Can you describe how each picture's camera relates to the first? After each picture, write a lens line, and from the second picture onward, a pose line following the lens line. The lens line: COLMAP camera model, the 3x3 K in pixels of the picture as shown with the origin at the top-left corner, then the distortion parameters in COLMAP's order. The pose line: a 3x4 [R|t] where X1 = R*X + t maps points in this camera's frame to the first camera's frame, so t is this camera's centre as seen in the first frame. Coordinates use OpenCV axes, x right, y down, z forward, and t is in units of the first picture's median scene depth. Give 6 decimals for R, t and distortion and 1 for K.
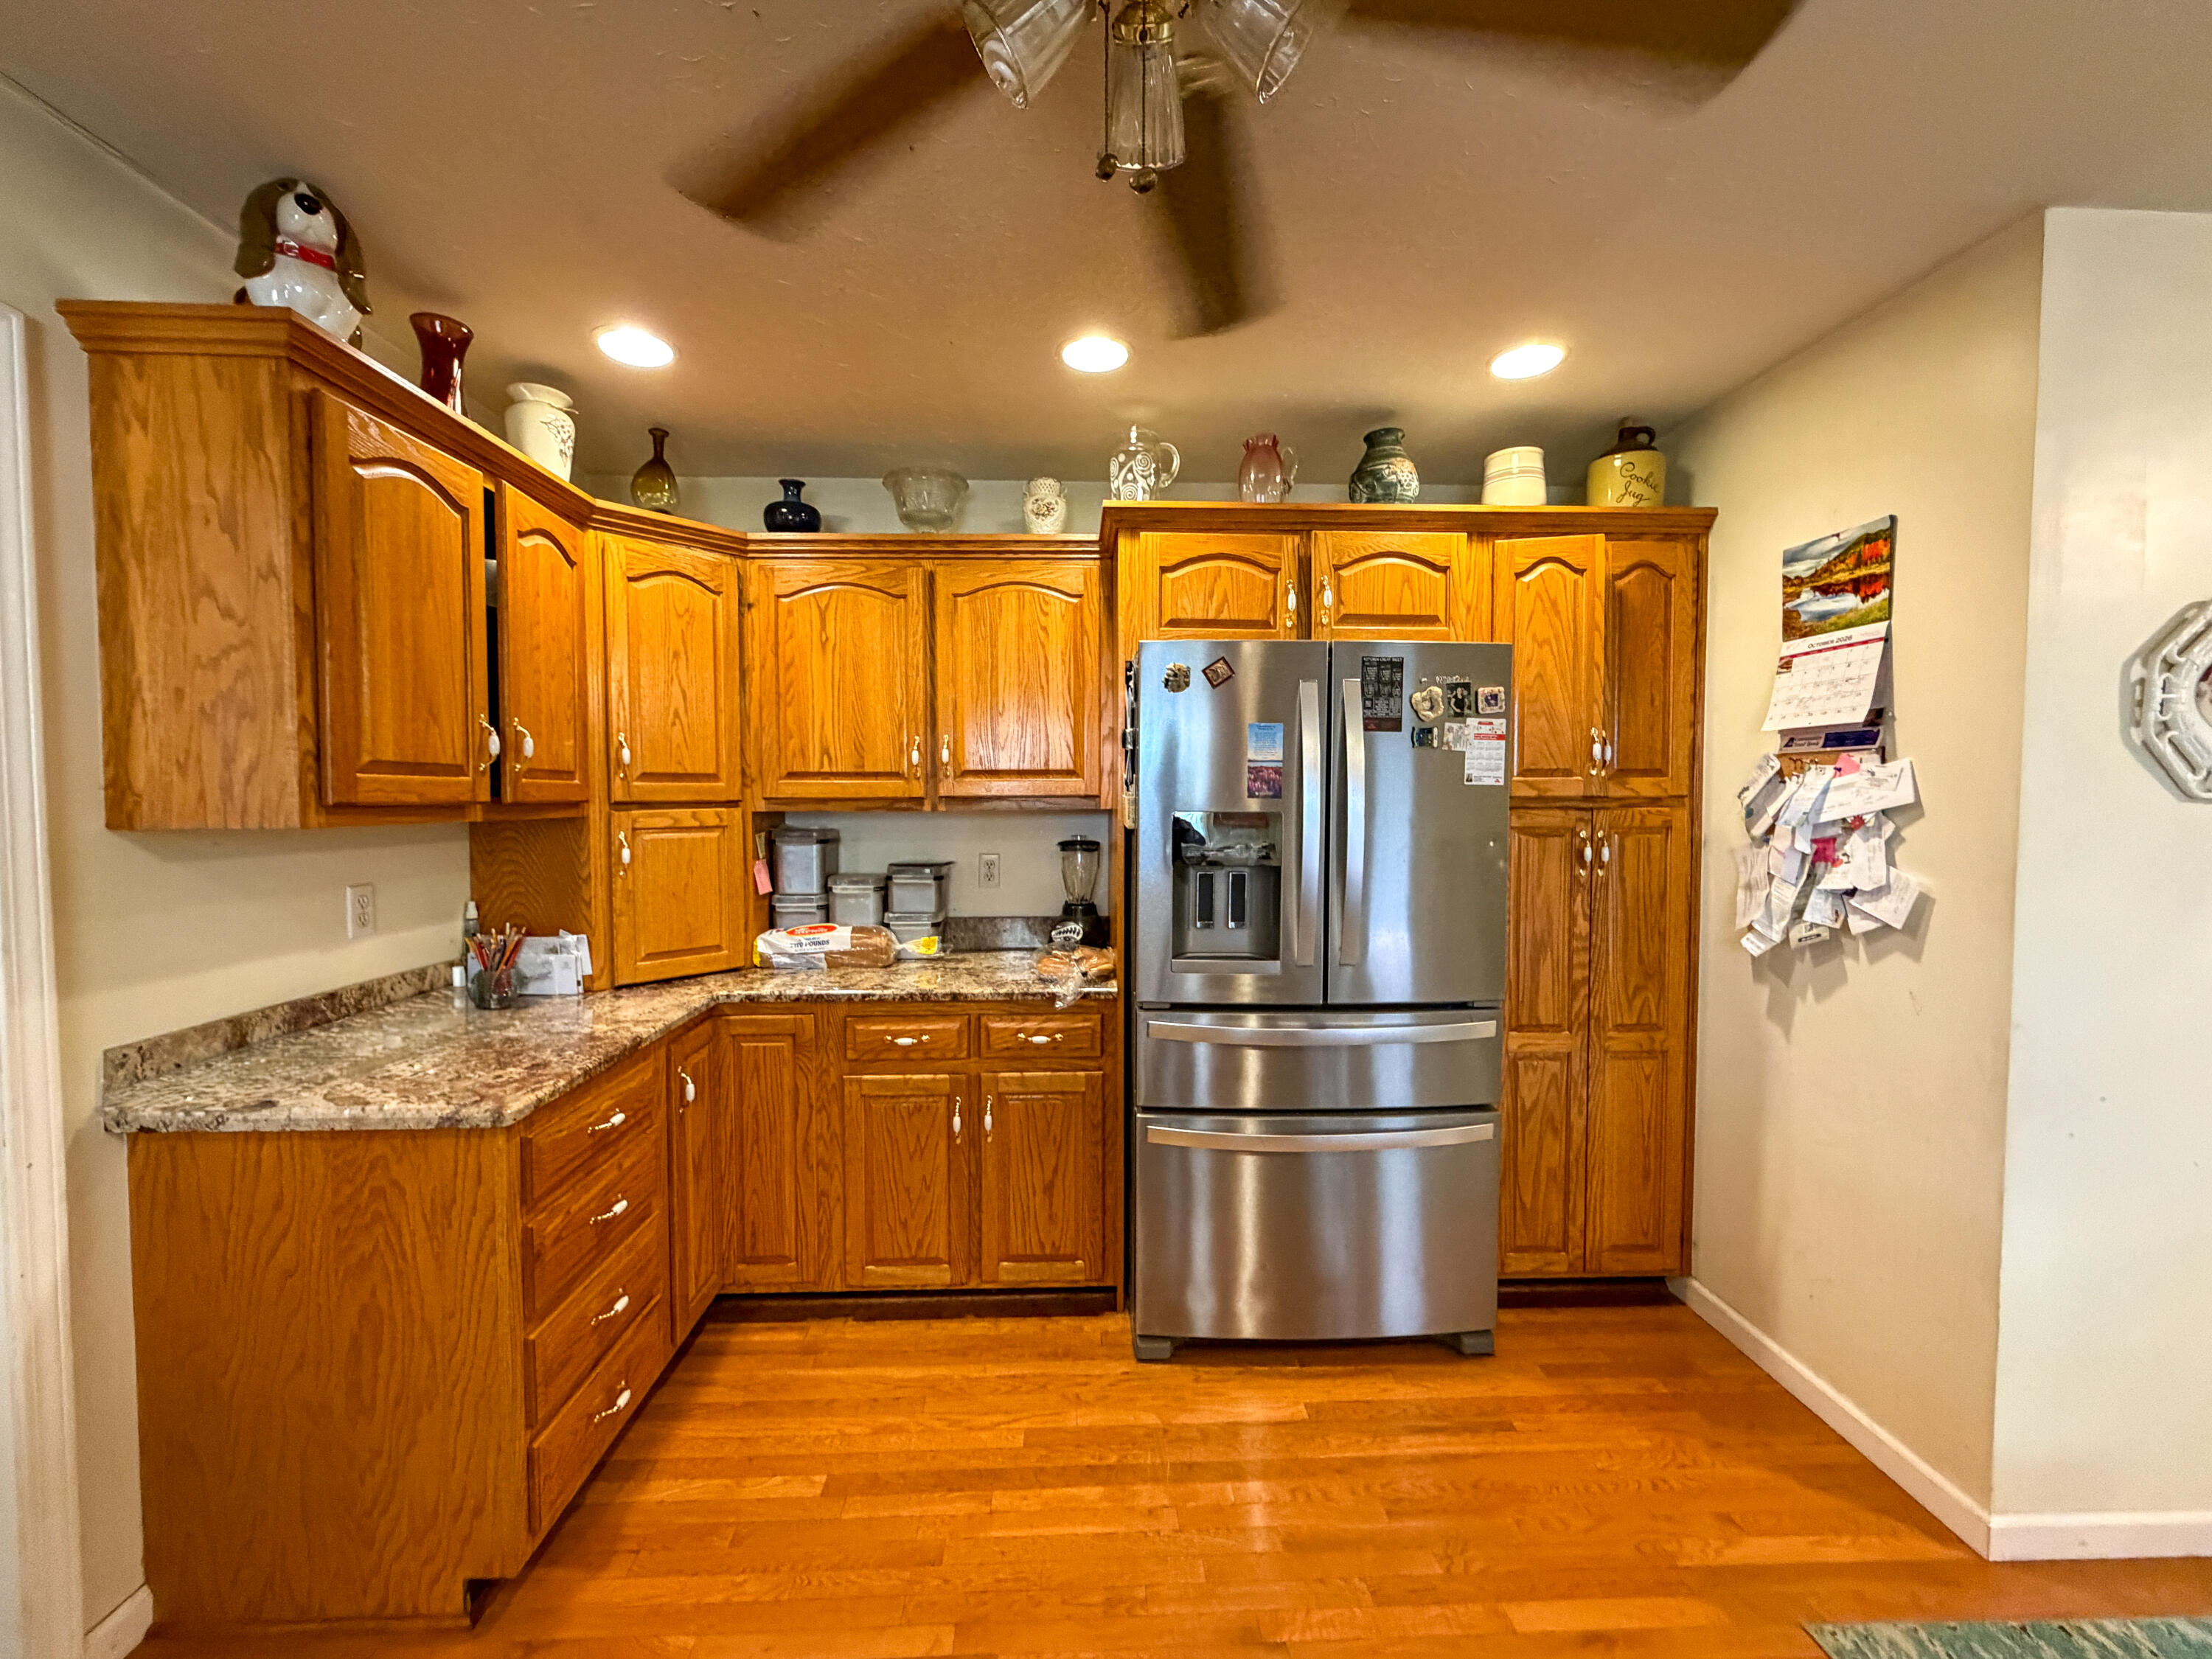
lens RADIAL K [[882.1, 0, 1100.6], [0, 882.1, 826.1], [0, 0, 1]] dist [-0.000867, 0.000387]
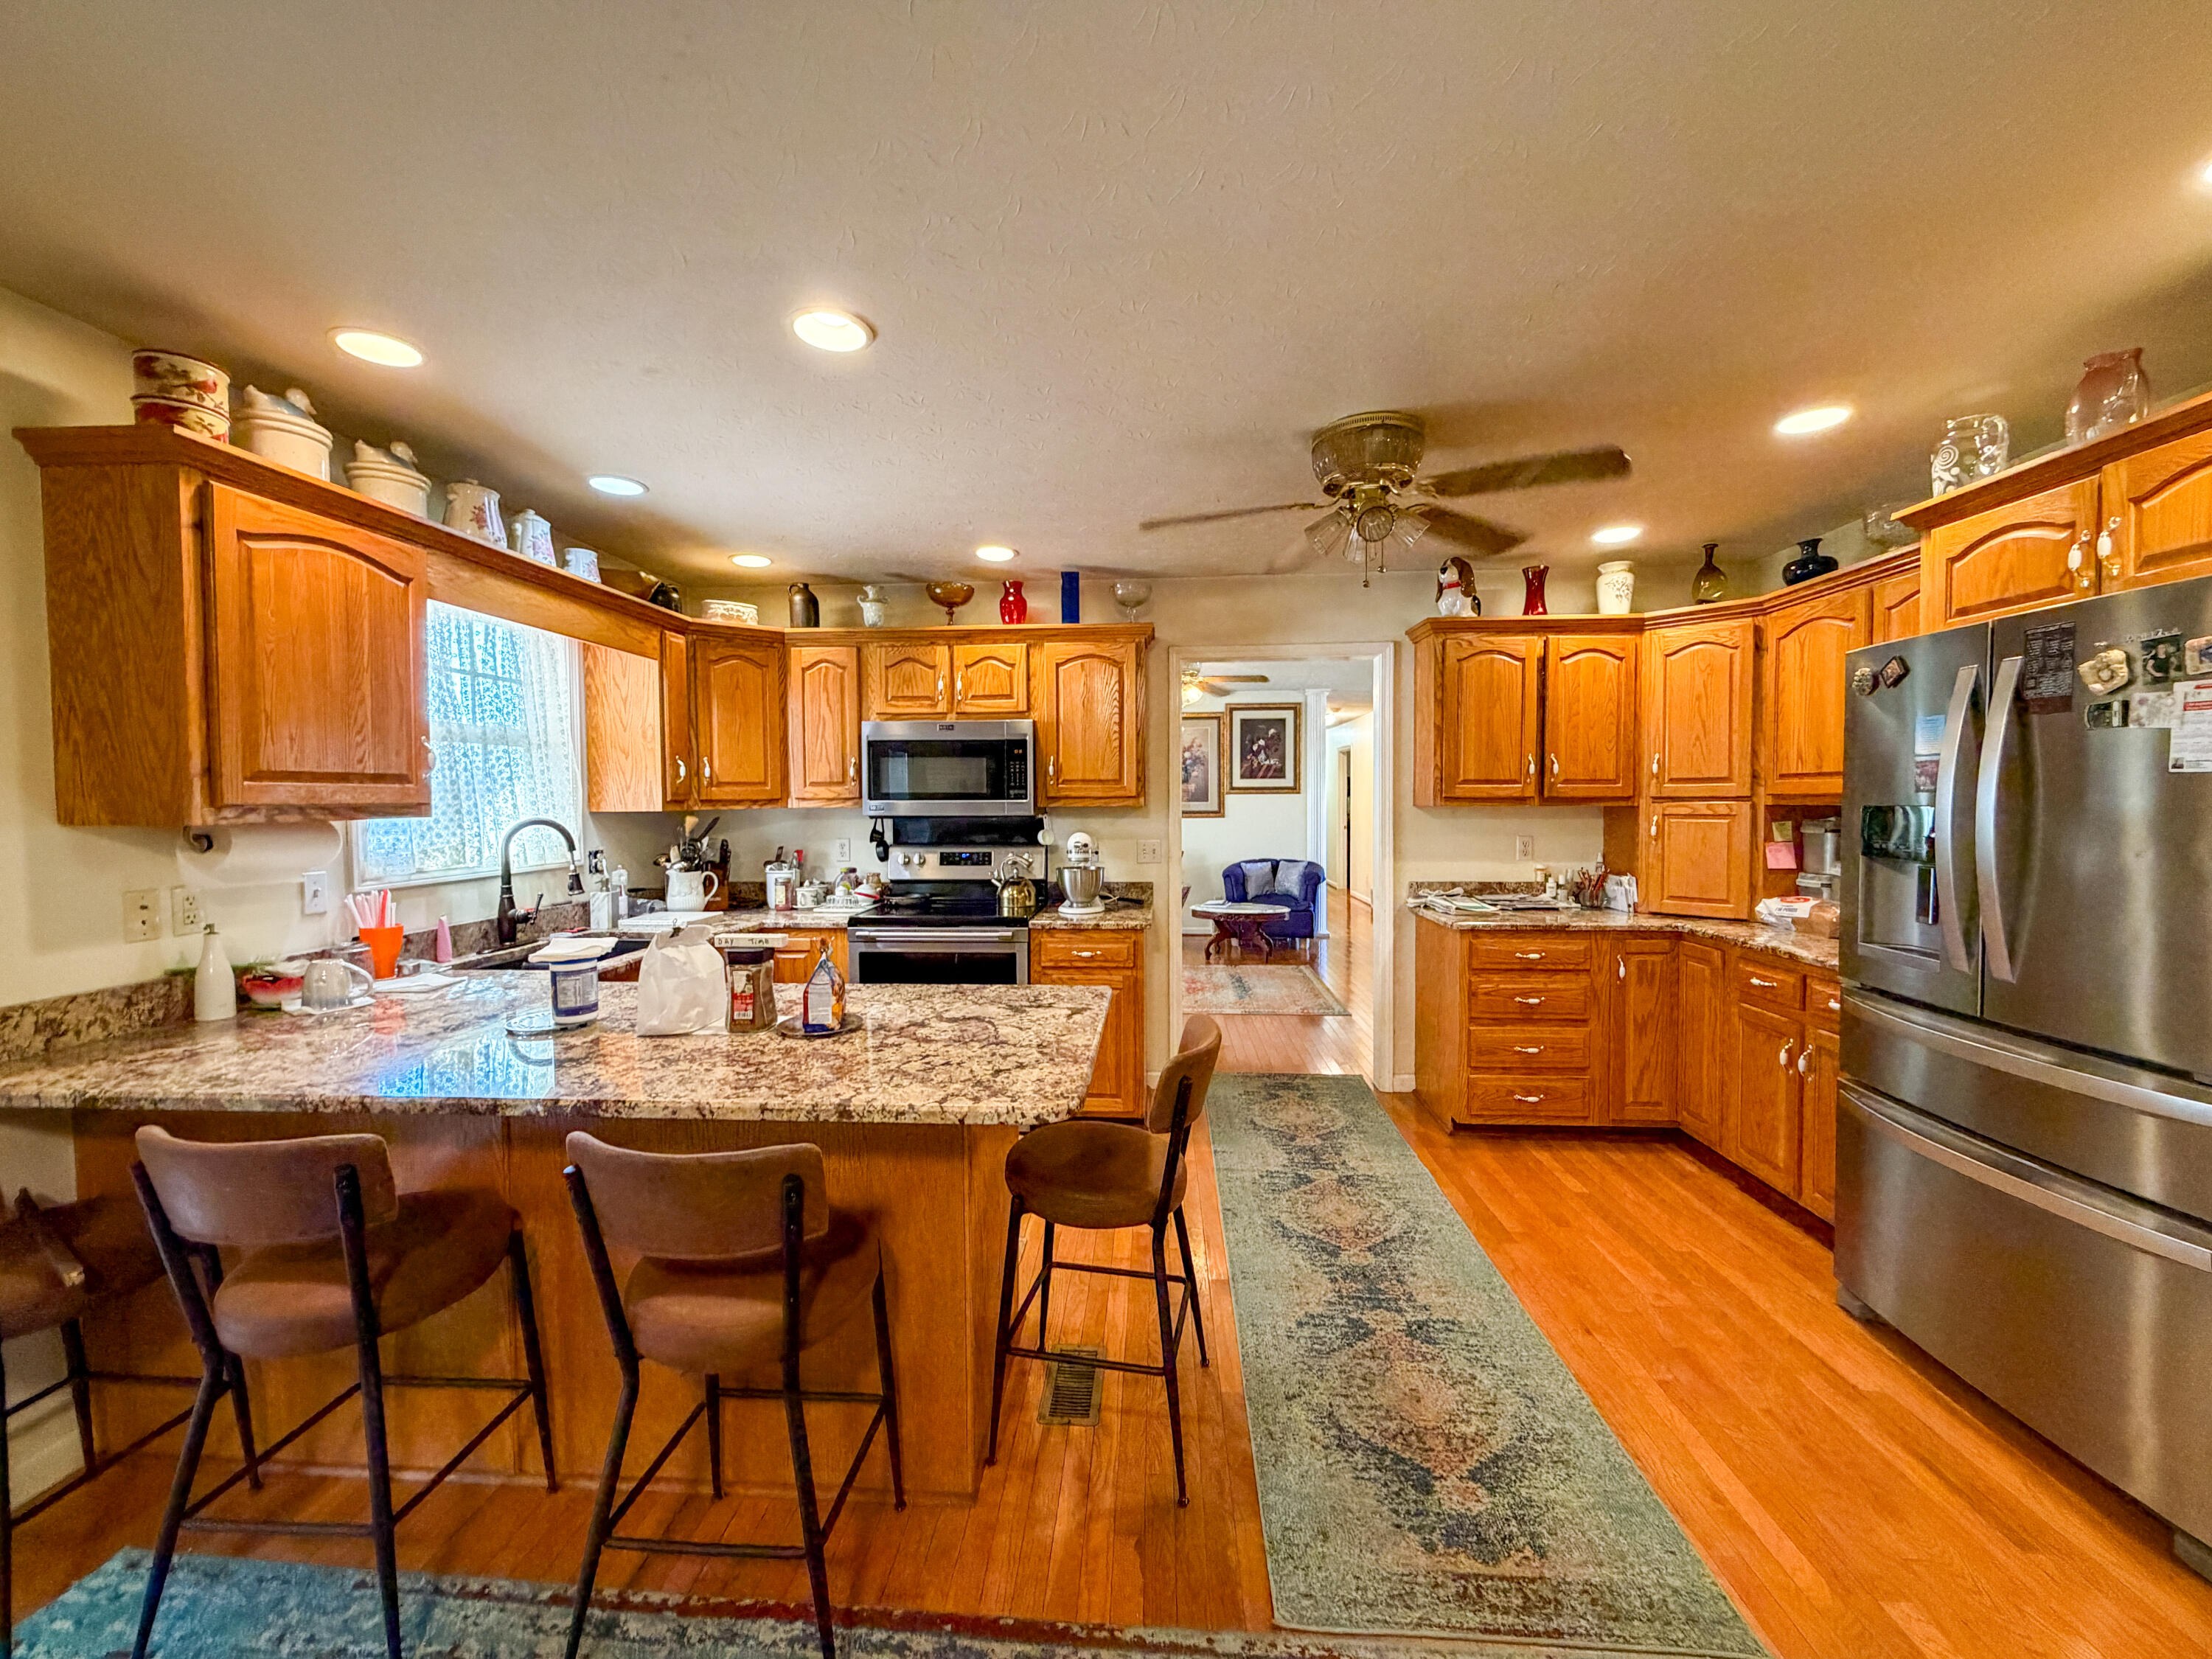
lens RADIAL K [[882.1, 0, 1100.6], [0, 882.1, 826.1], [0, 0, 1]] dist [-0.000867, 0.000387]
pose [[-0.102650, 0.031881, -0.994206, 1.246392], [-0.032752, 0.998836, 0.035411, 0.001369], [0.994178, 0.036197, -0.101486, 0.178989]]
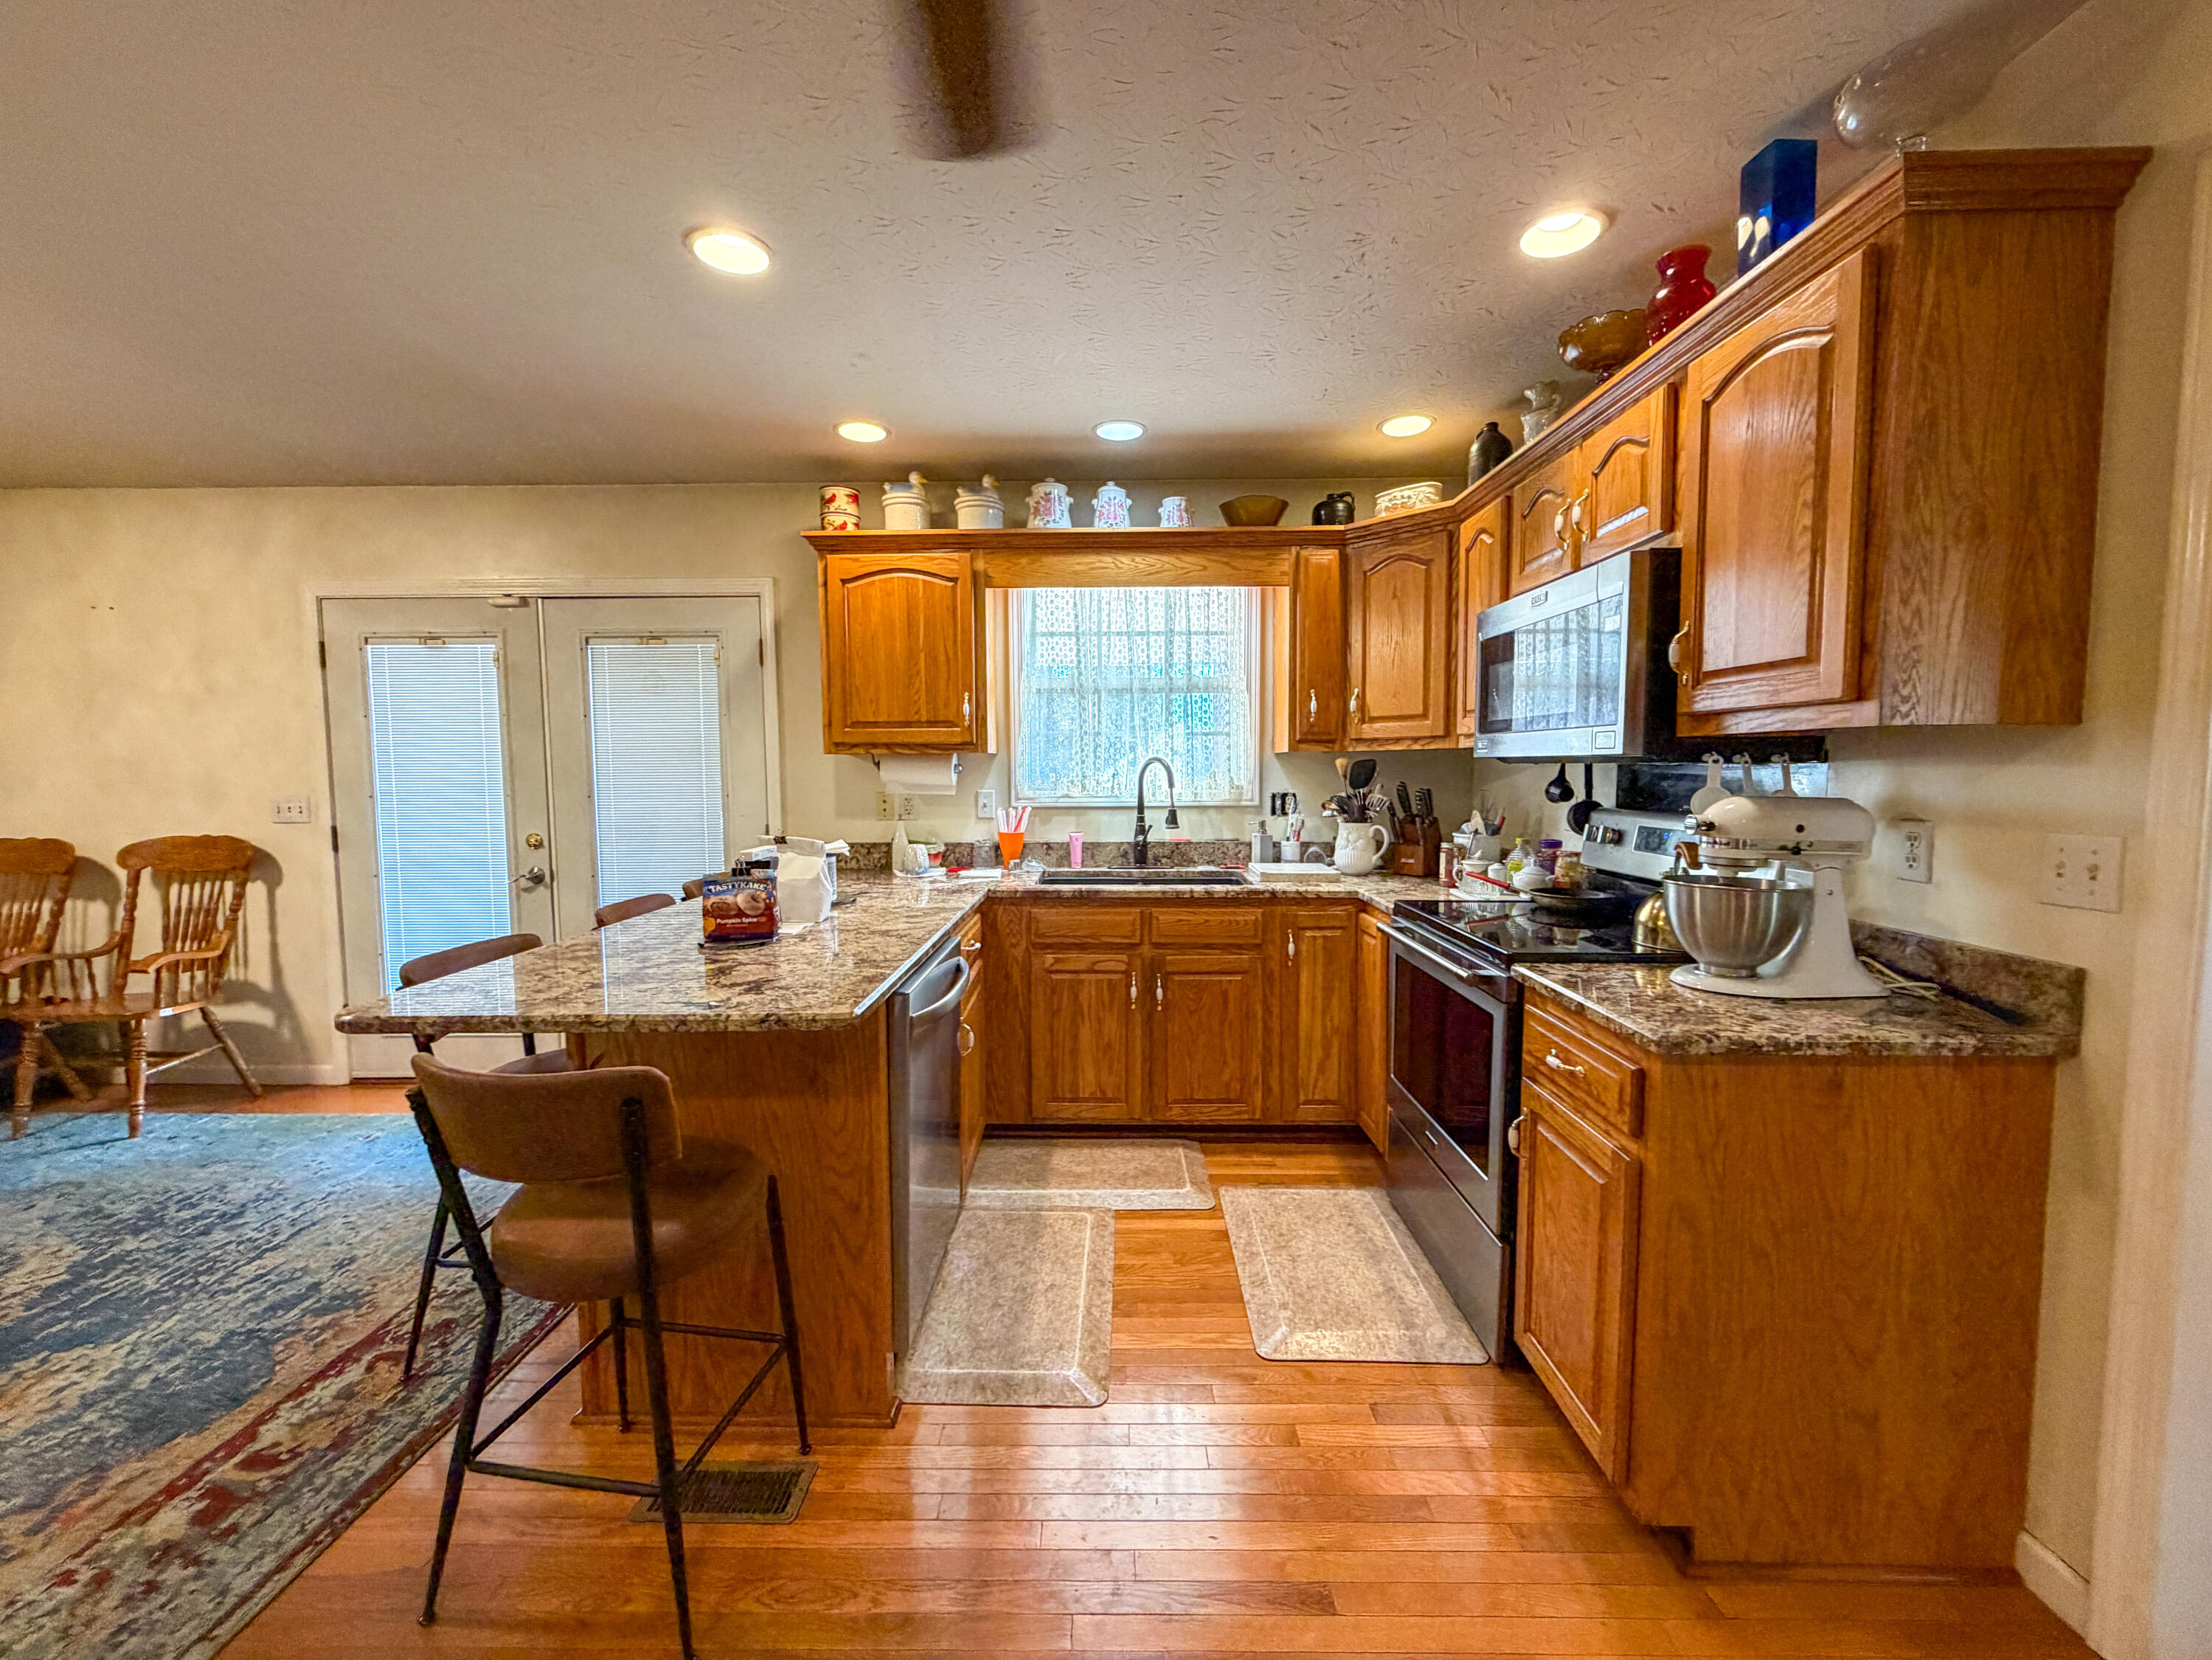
lens RADIAL K [[890.7, 0, 1106.0], [0, 890.7, 830.0], [0, 0, 1]] dist [-0.000456, 0.000058]
pose [[-0.999000, -0.001962, 0.044677, -0.076976], [0.002913, 0.994060, 0.108792, 0.024391], [-0.044625, 0.108814, -0.993060, 0.748383]]
